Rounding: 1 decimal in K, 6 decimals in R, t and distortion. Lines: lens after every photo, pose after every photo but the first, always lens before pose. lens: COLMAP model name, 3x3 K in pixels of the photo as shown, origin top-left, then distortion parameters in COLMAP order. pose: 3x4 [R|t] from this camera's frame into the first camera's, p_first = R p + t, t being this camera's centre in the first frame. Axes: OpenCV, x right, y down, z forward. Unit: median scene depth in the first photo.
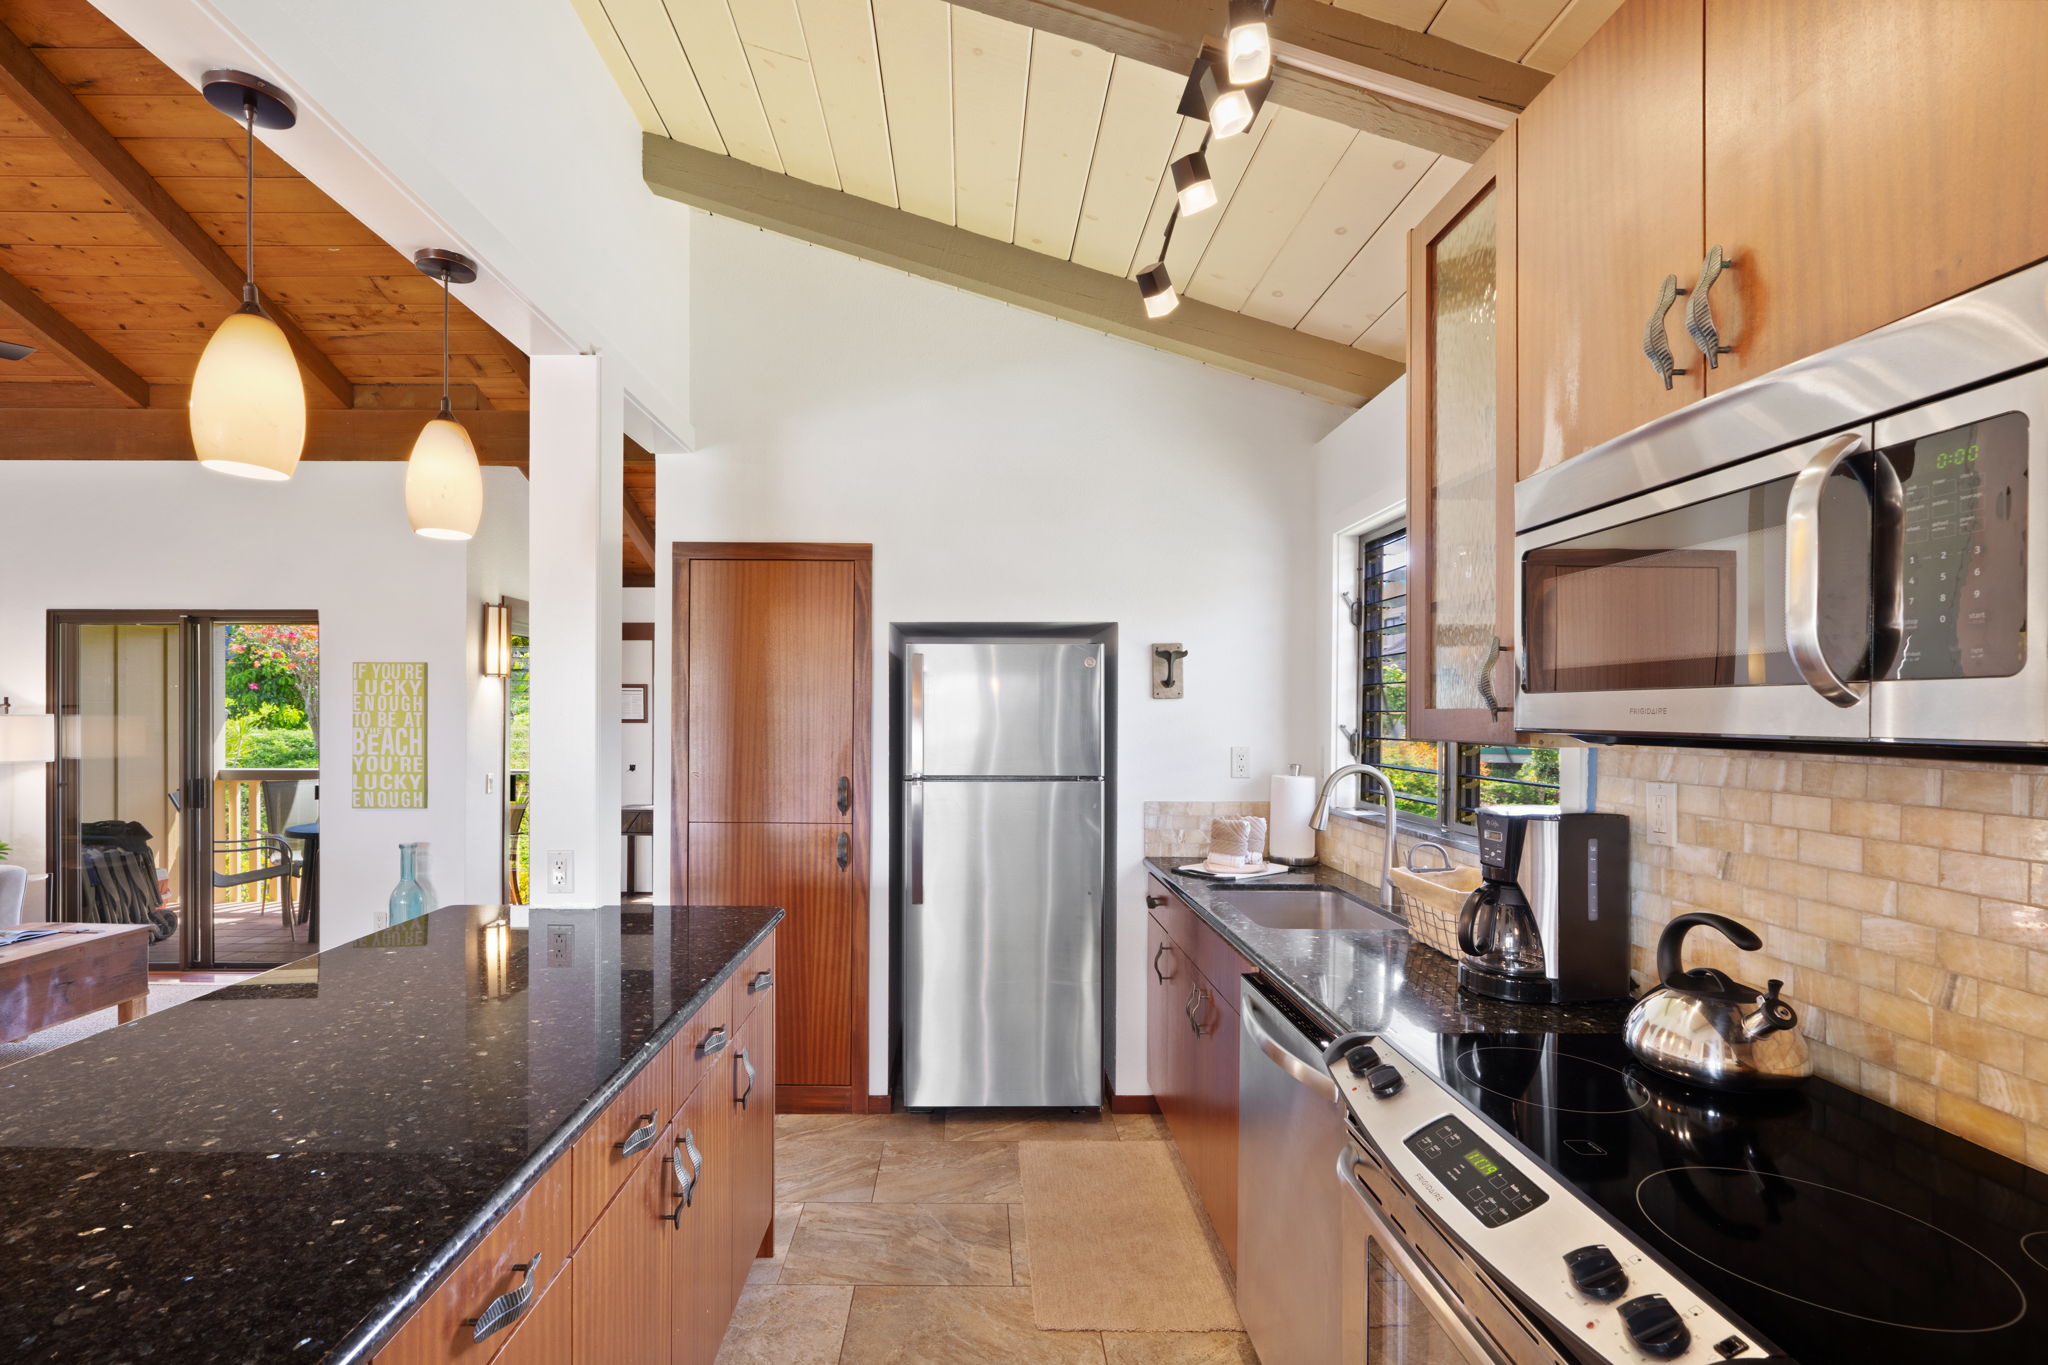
lens RADIAL K [[935.4, 0, 958.0], [0, 935.4, 716.5], [0, 0, 1]] dist [0.000891, 0.001966]
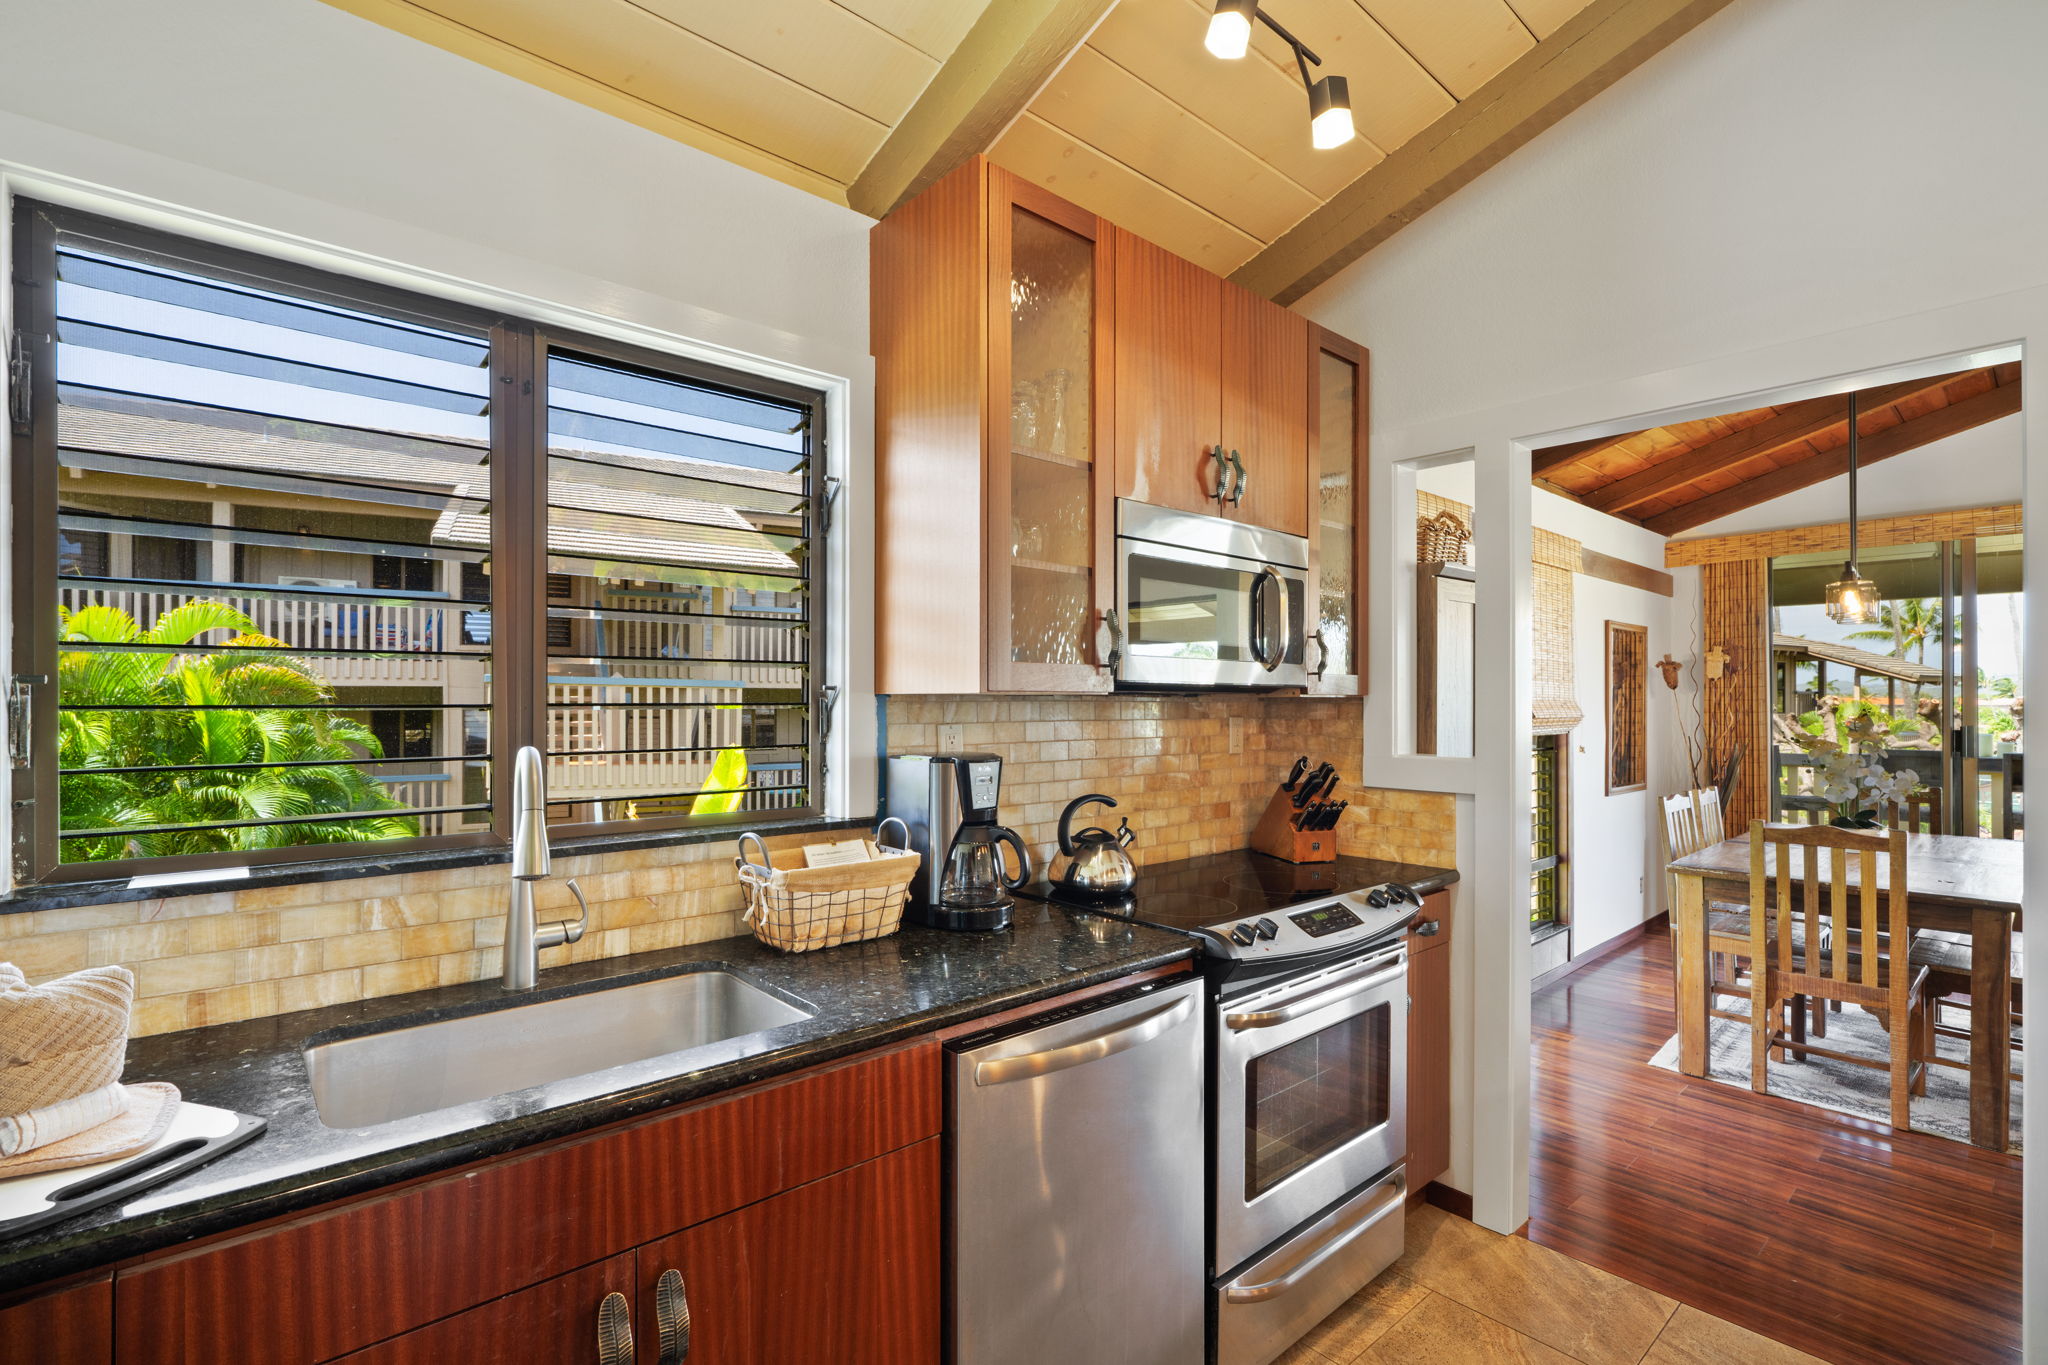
lens RADIAL K [[935.4, 0, 1011.2], [0, 935.4, 701.7], [0, 0, 1]] dist [0.000891, 0.001966]
pose [[-0.669388, -0.007481, 0.742876, -0.161707], [-0.002213, 0.999965, 0.008076, 0.017422], [-0.742910, 0.003762, -0.669381, 1.087961]]
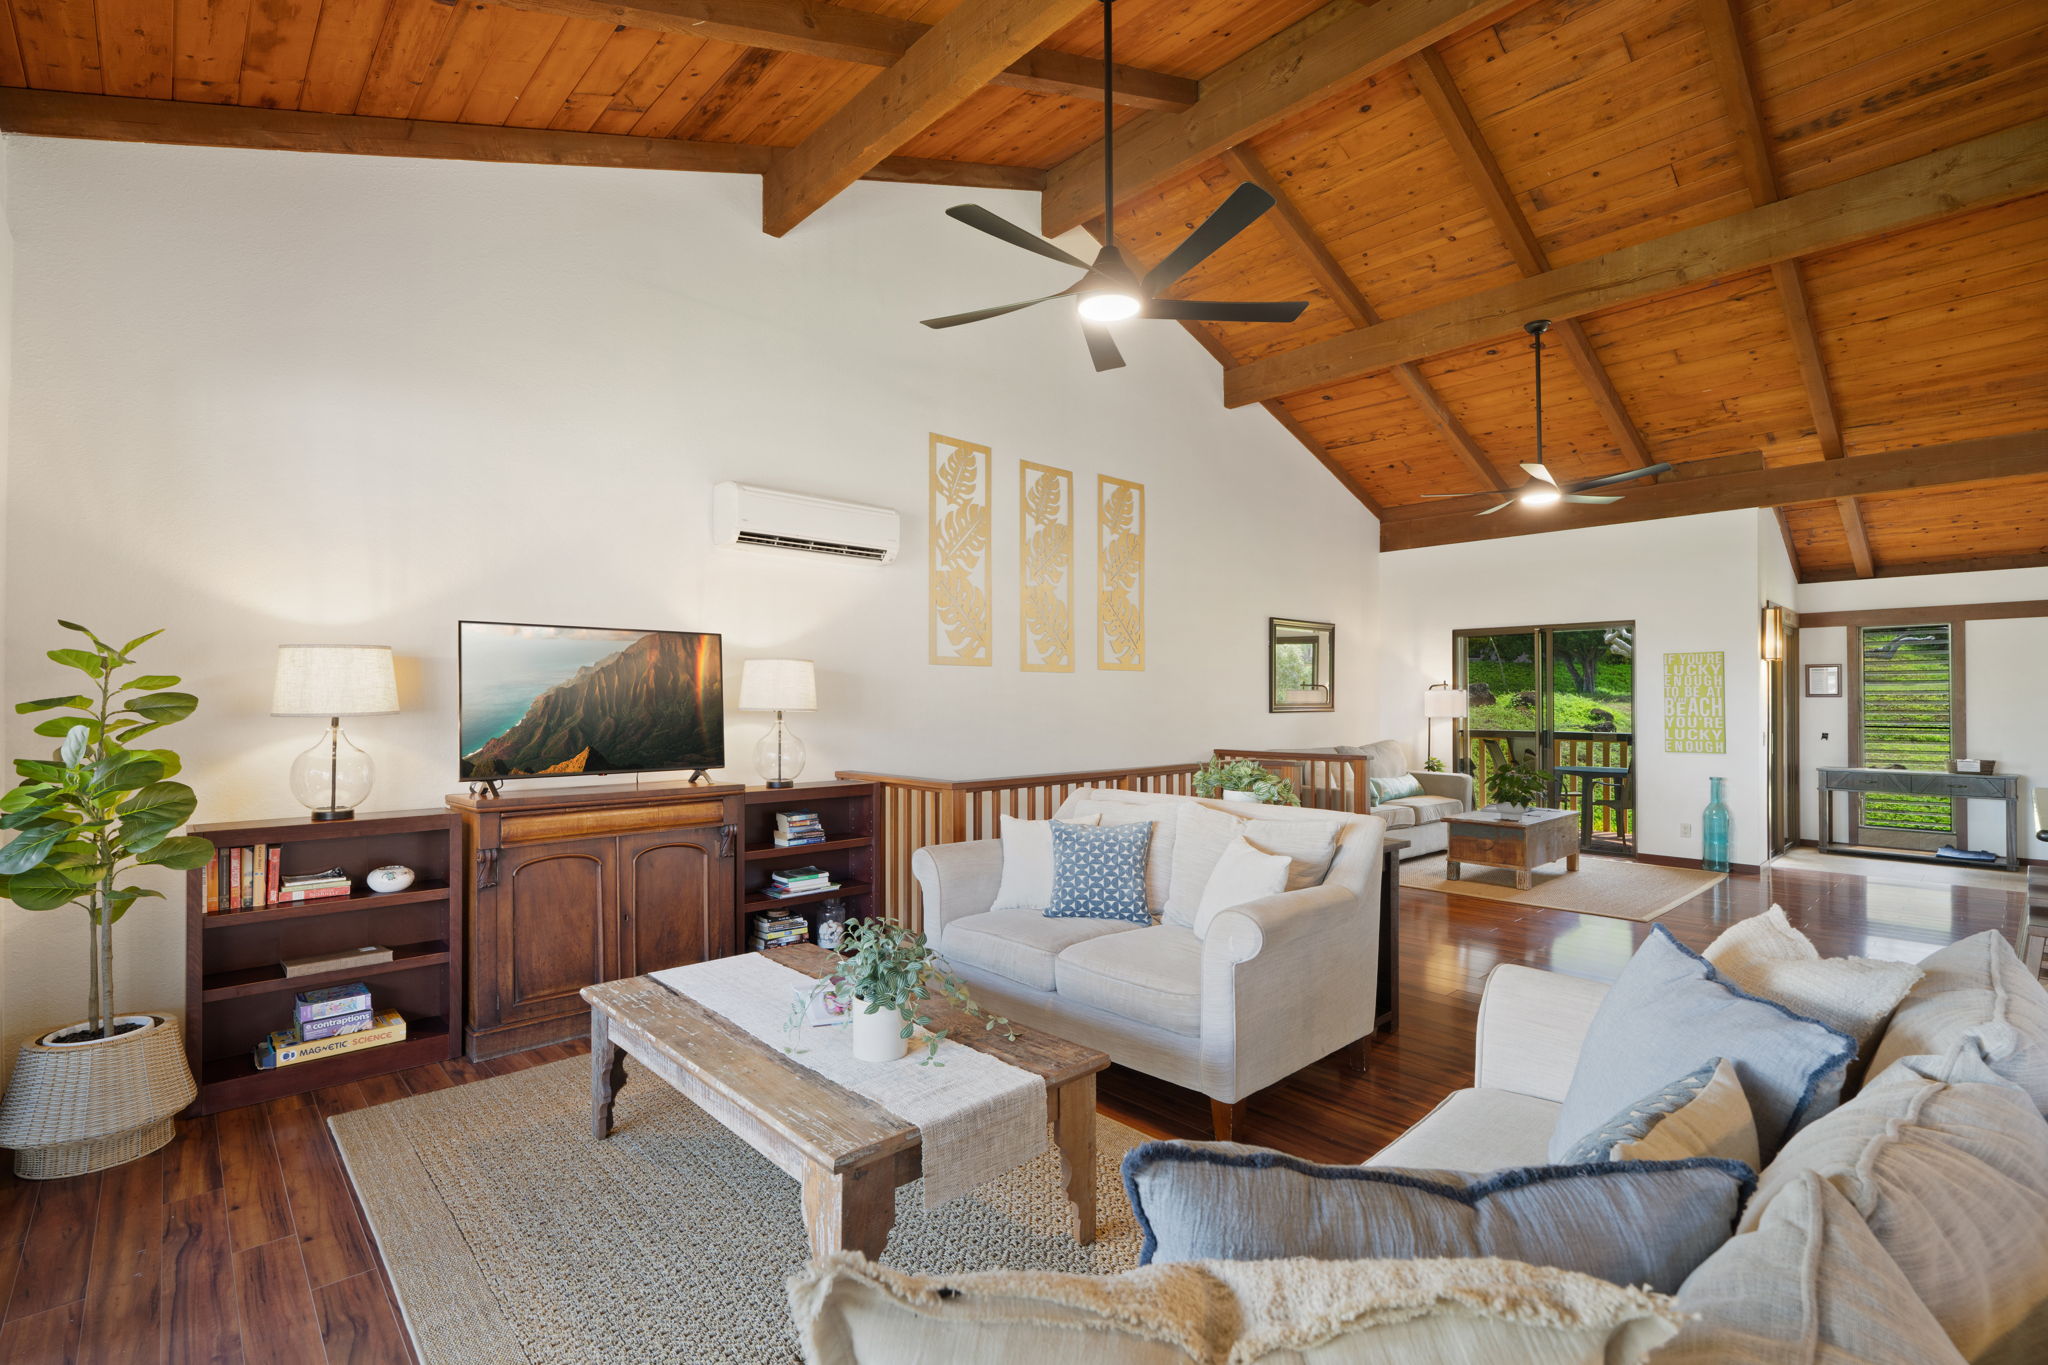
lens RADIAL K [[935.4, 0, 1018.4], [0, 935.4, 685.0], [0, 0, 1]] dist [0.000891, 0.001966]
pose [[0.689416, -0.011725, -0.724271, -0.523441], [-0.003187, 0.999810, -0.019219, 0.045105], [0.724359, 0.015558, 0.689248, -1.436239]]
